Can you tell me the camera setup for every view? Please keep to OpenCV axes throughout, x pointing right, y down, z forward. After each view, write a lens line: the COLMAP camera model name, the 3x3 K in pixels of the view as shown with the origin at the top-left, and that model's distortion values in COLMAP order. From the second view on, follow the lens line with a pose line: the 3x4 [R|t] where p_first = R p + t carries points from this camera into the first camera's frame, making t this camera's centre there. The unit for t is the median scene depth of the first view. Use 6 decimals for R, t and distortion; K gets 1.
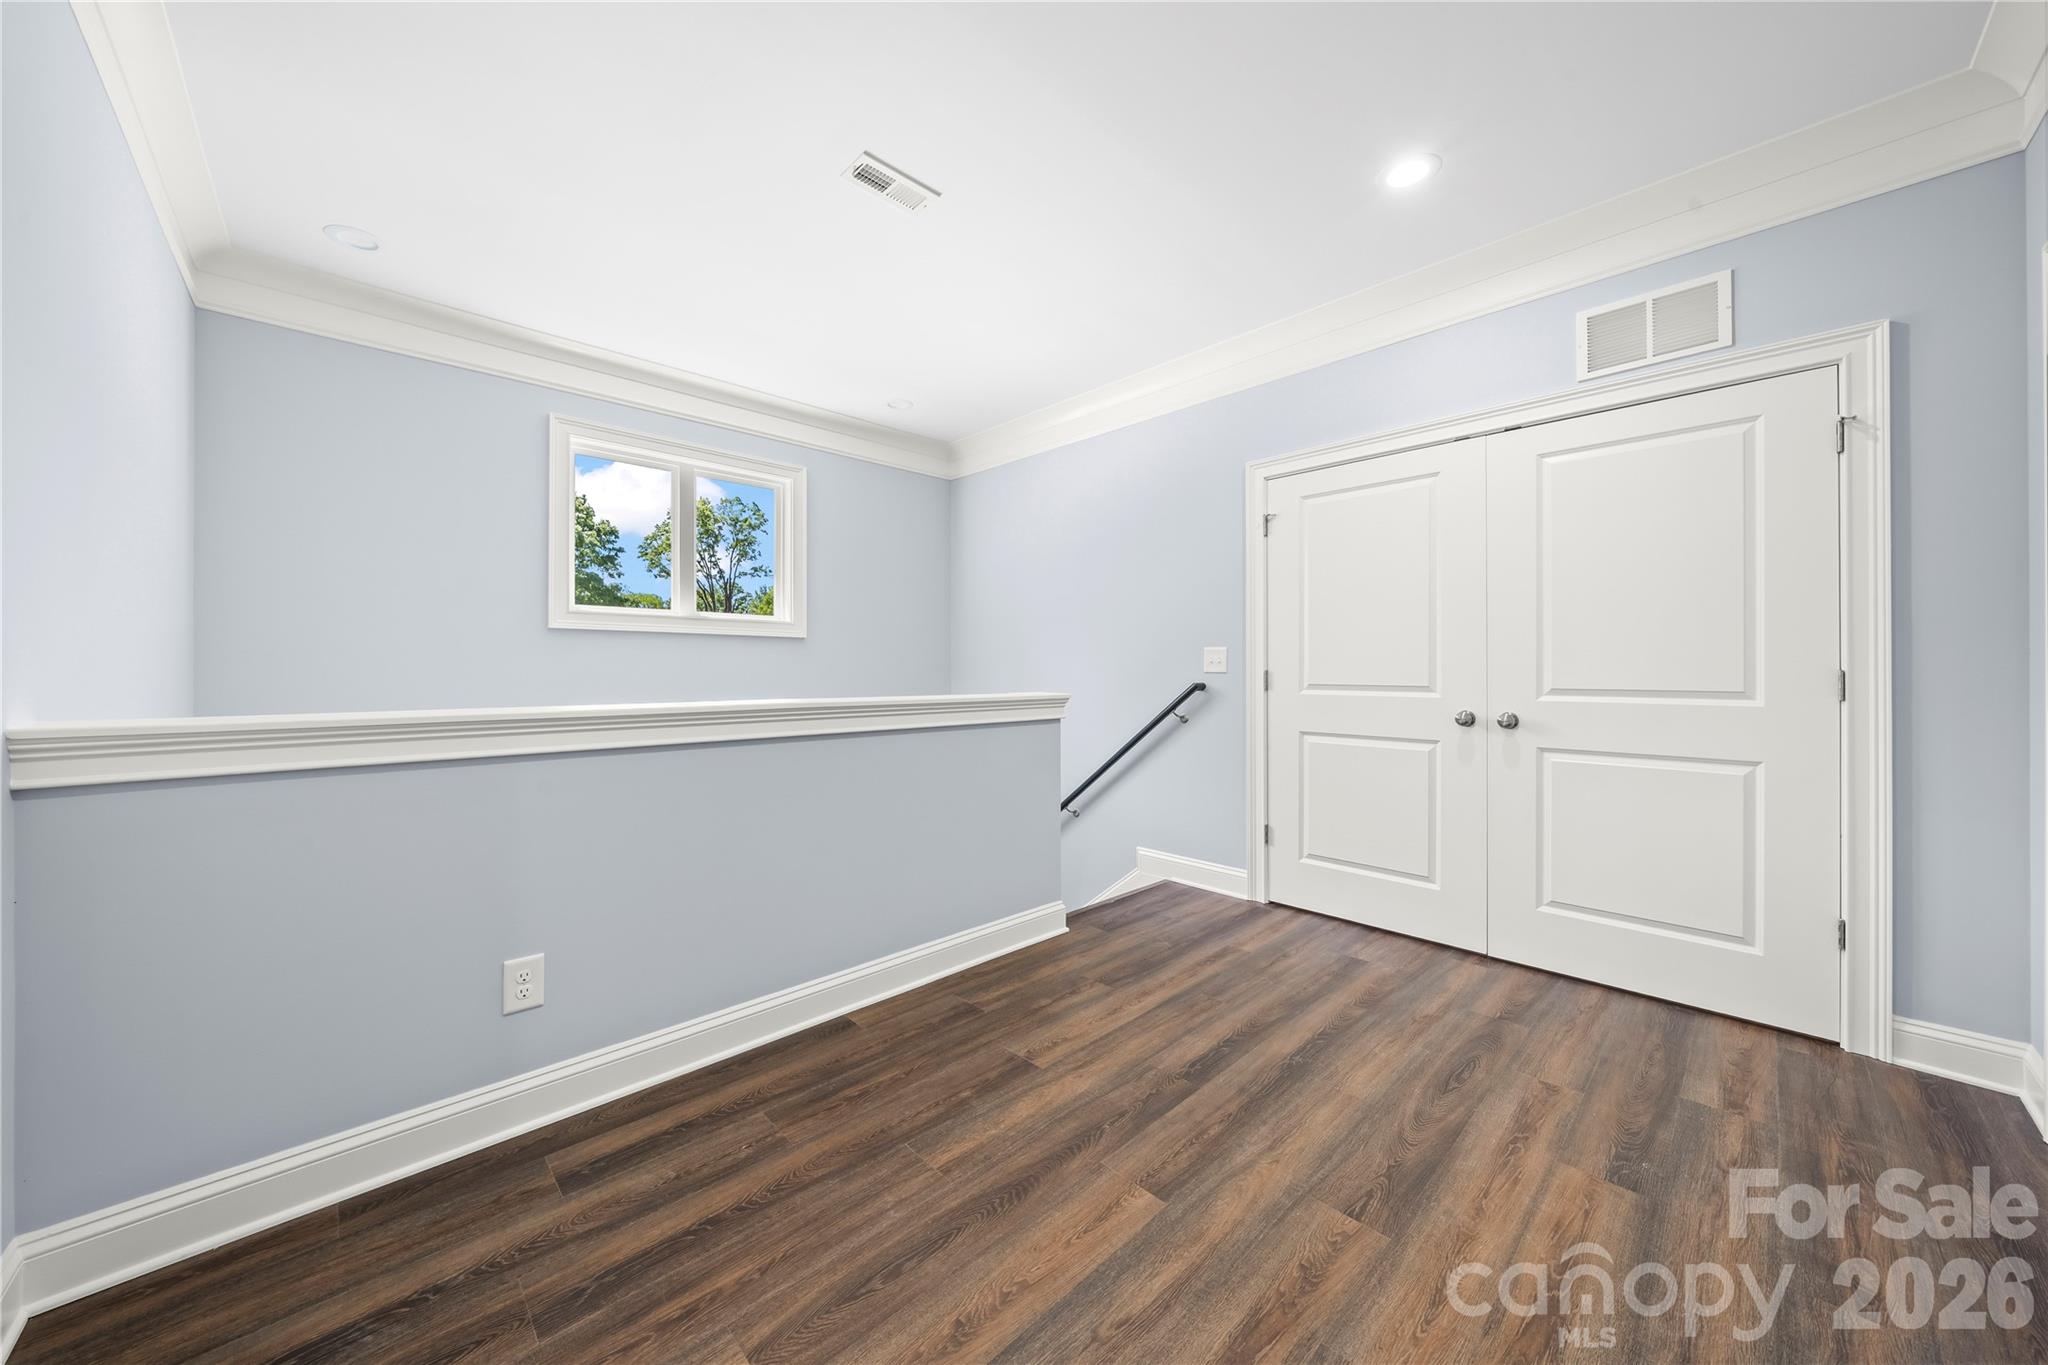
lens RADIAL K [[716.9, 0, 1018.4], [0, 716.9, 671.1], [0, 0, 1]] dist [-0.000357, 0.000174]
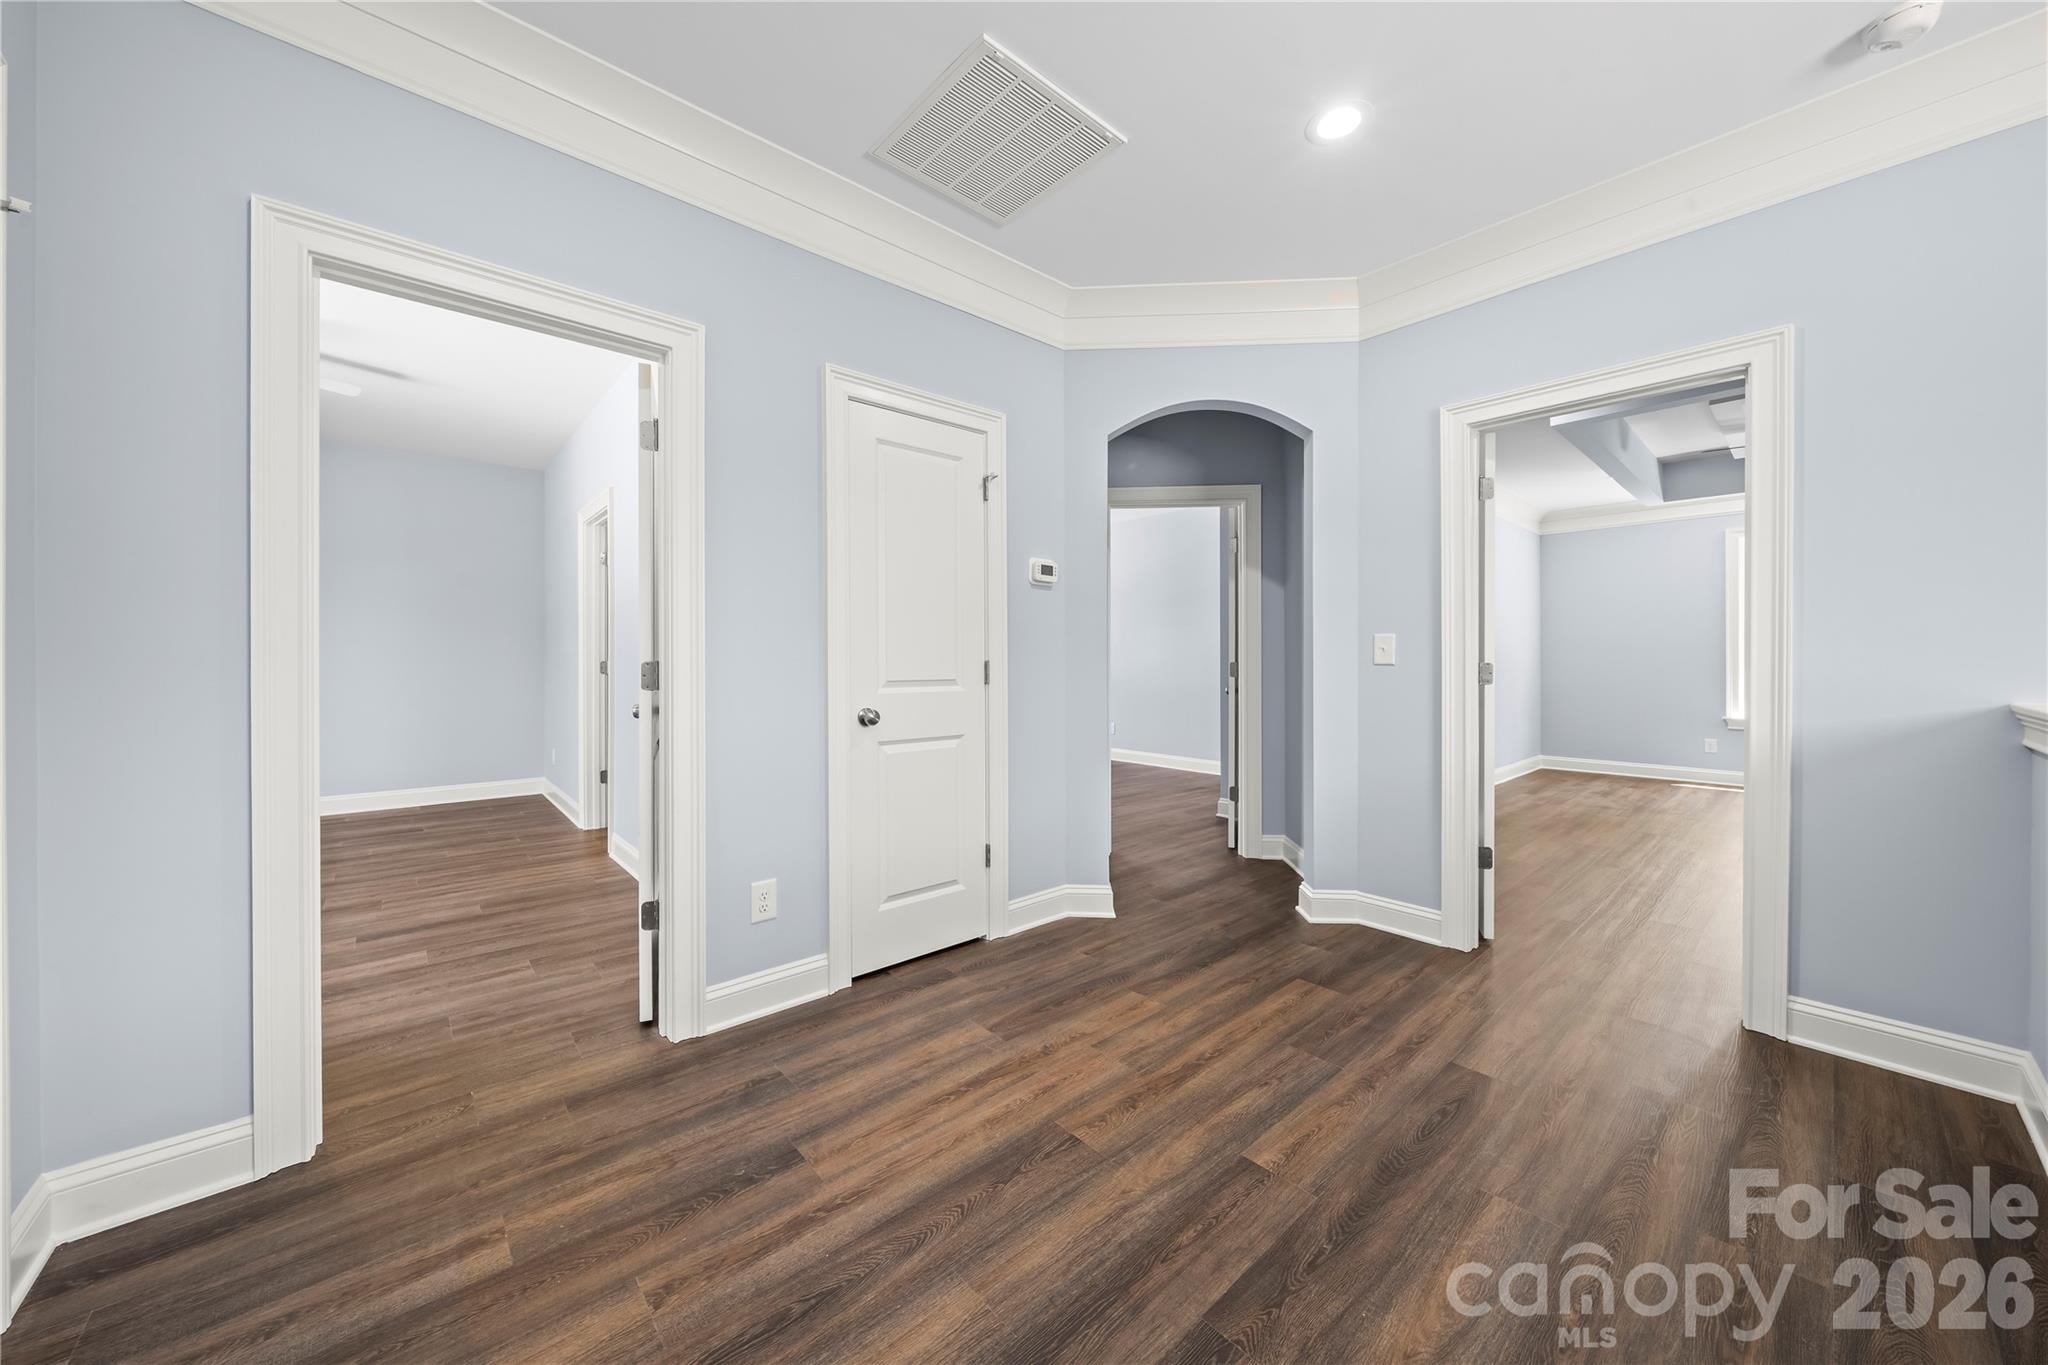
lens RADIAL K [[716.9, 0, 1030.0], [0, 716.9, 666.5], [0, 0, 1]] dist [-0.000357, 0.000174]
pose [[-0.999633, -0.005215, 0.026588, 0.459026], [-0.005031, 0.999963, 0.006985, 0.004160], [-0.026623, 0.006849, -0.999622, 1.913603]]
